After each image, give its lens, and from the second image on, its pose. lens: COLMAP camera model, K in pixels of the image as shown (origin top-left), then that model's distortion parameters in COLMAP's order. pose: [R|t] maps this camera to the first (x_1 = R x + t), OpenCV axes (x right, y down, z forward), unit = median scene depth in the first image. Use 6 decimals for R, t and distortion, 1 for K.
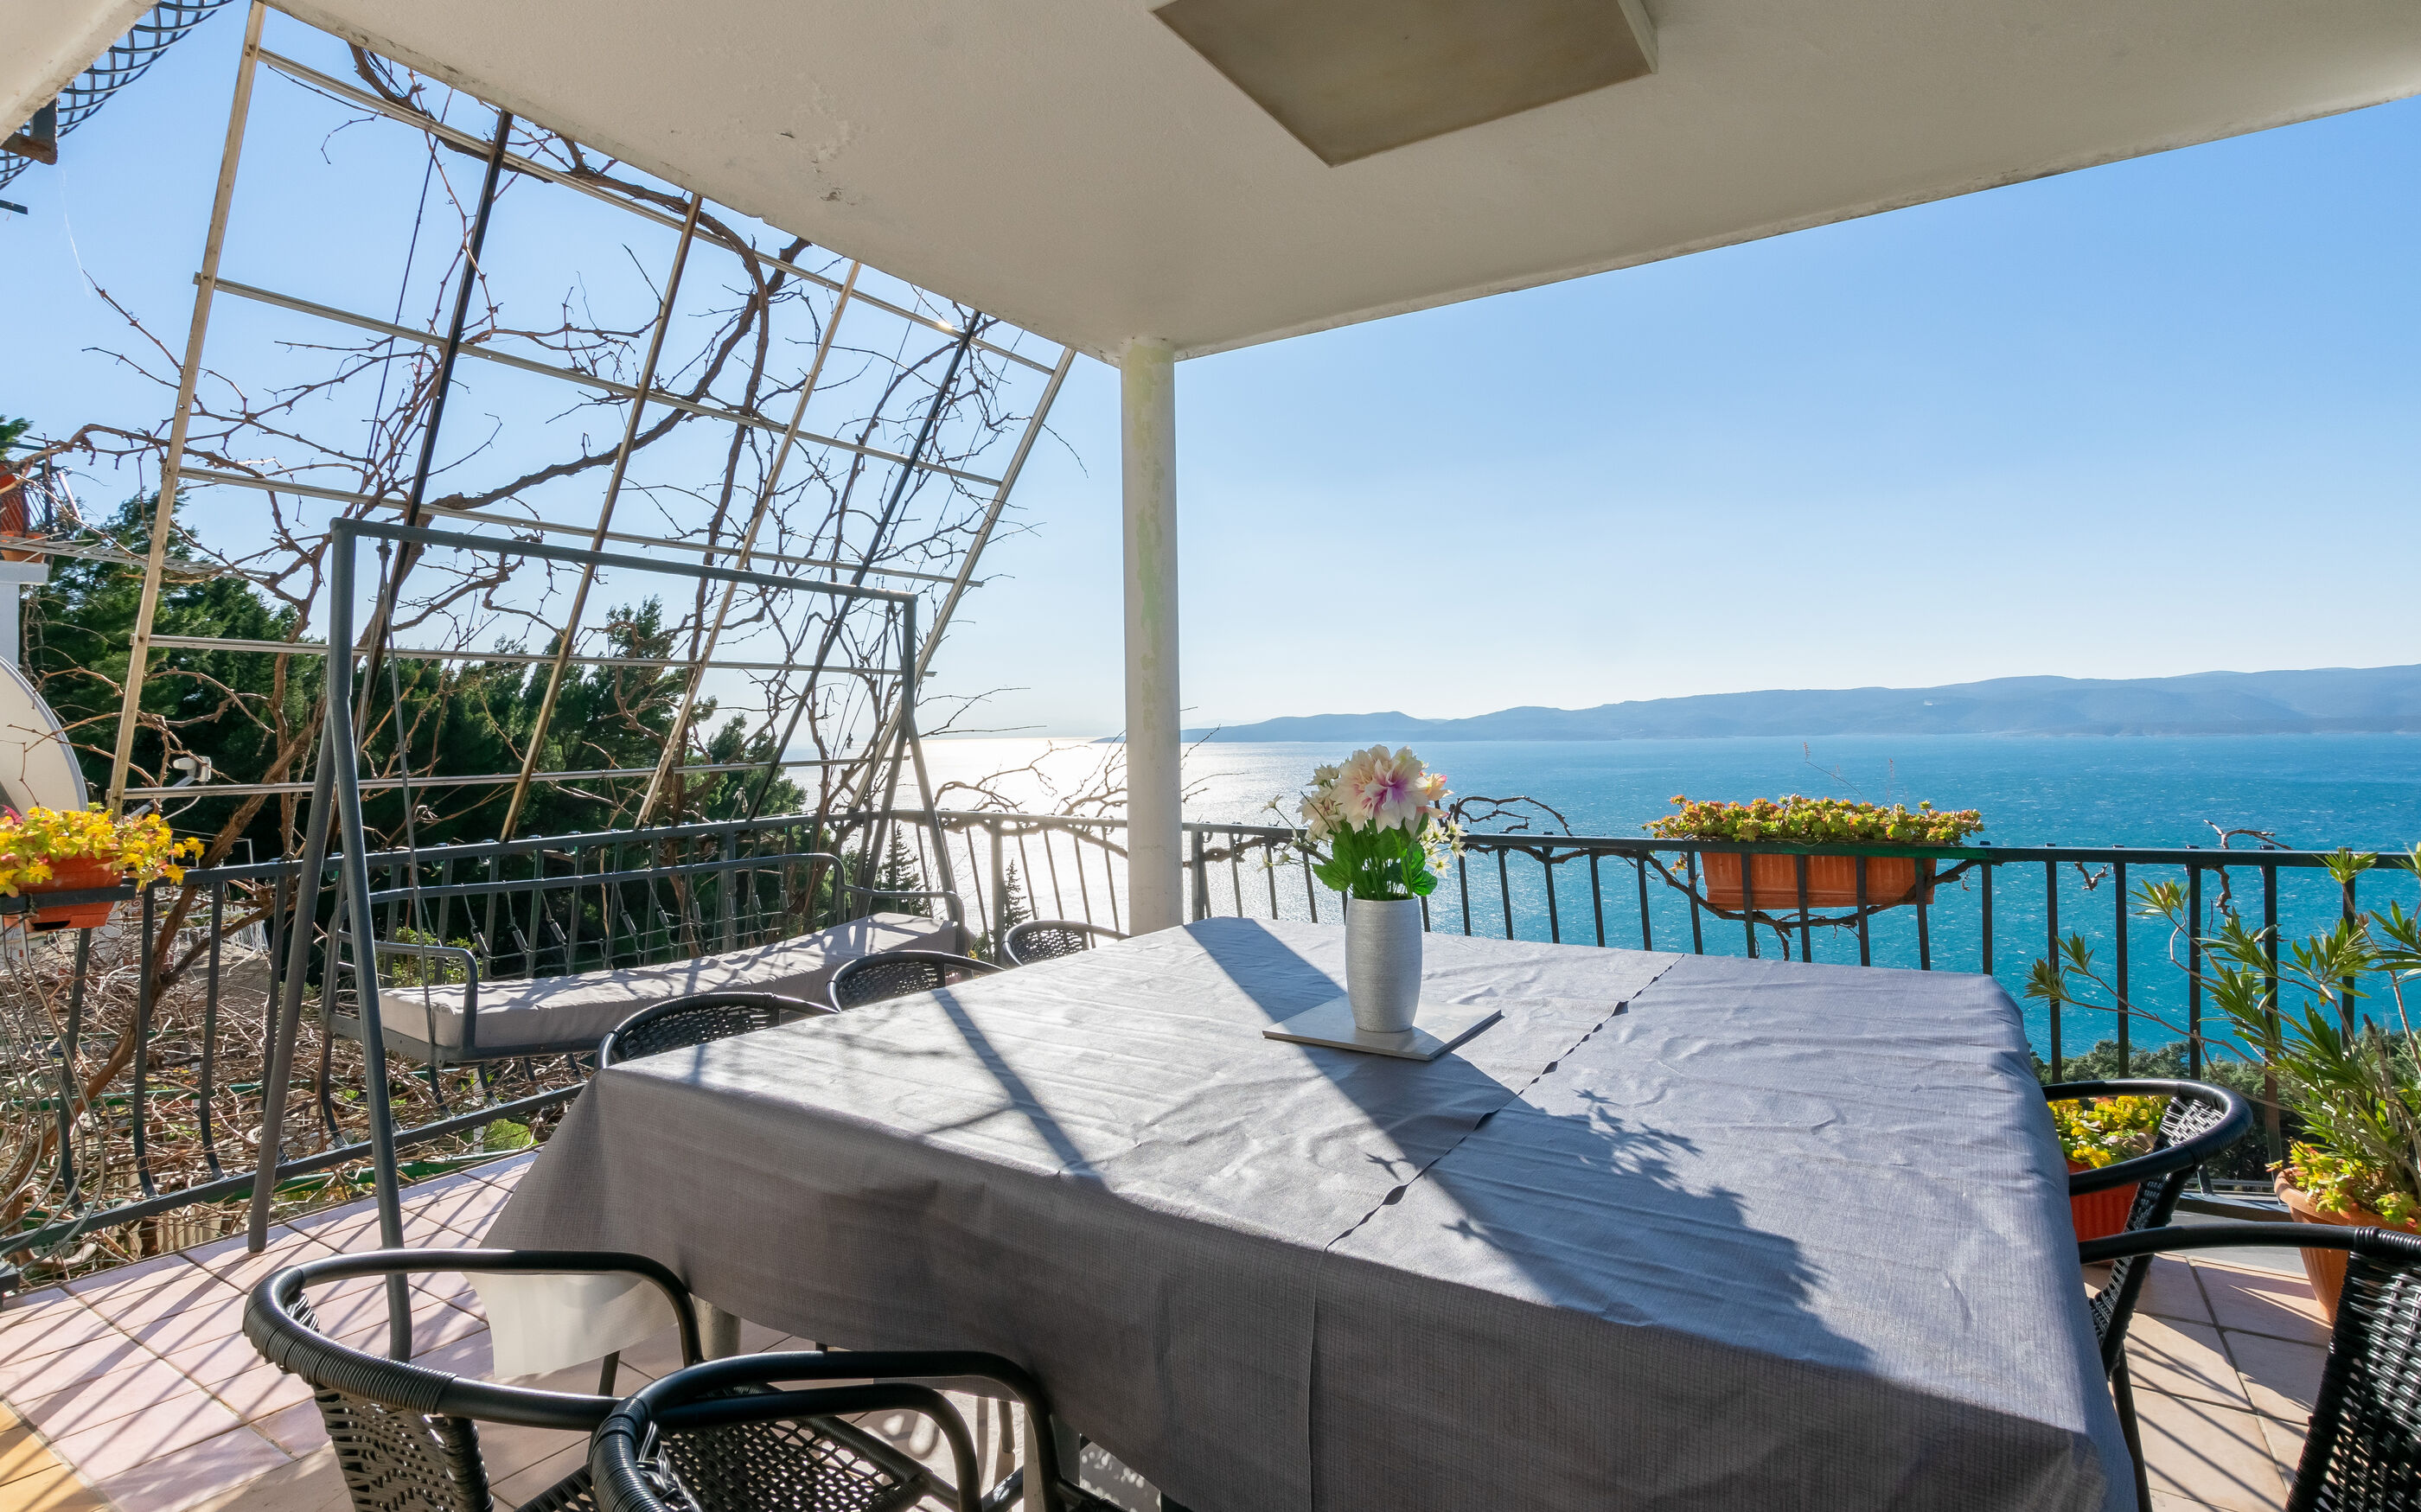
lens RADIAL K [[1195.4, 0, 1210.5], [0, 1195.4, 756.0], [0, 0, 1]] dist [0.001120, 0.000339]
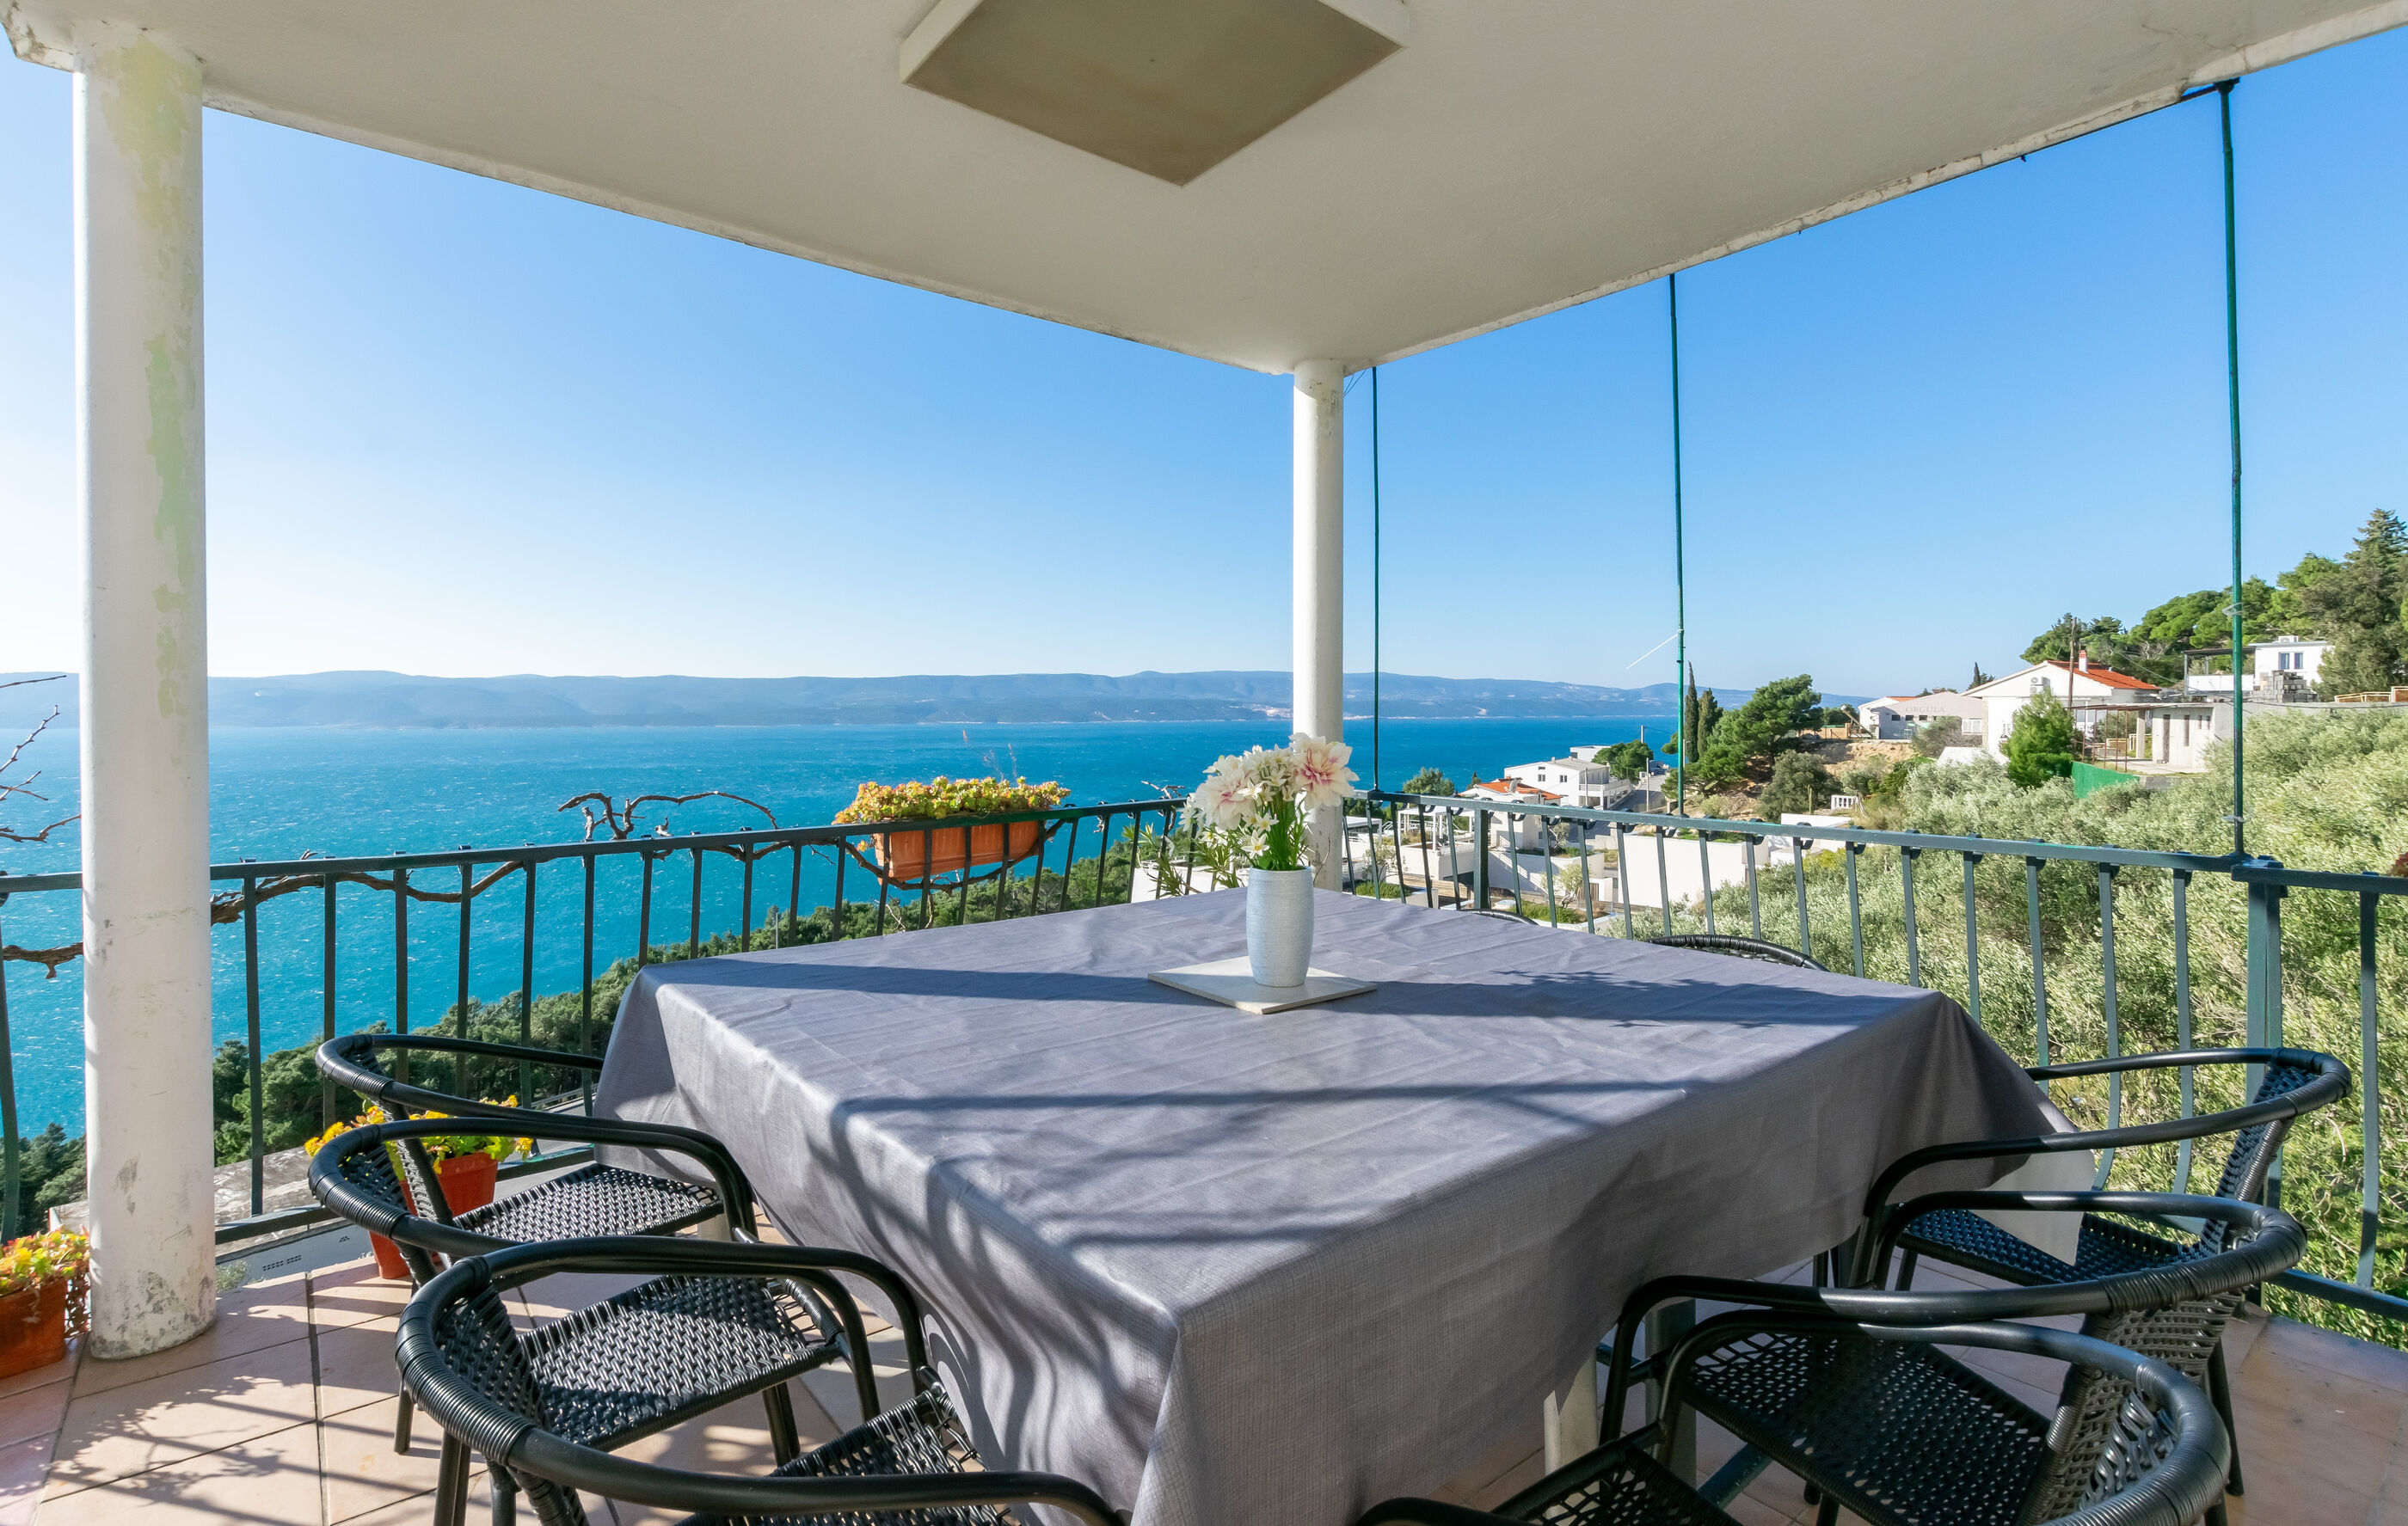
lens RADIAL K [[1137.3, 0, 1204.0], [0, 1137.3, 763.0], [0, 0, 1]] dist [-0.001152, -0.000580]
pose [[0.317760, -0.029330, 0.947717, -0.484096], [0.017033, 0.999537, 0.025223, -0.004497], [-0.948018, 0.008127, 0.318113, 0.395906]]
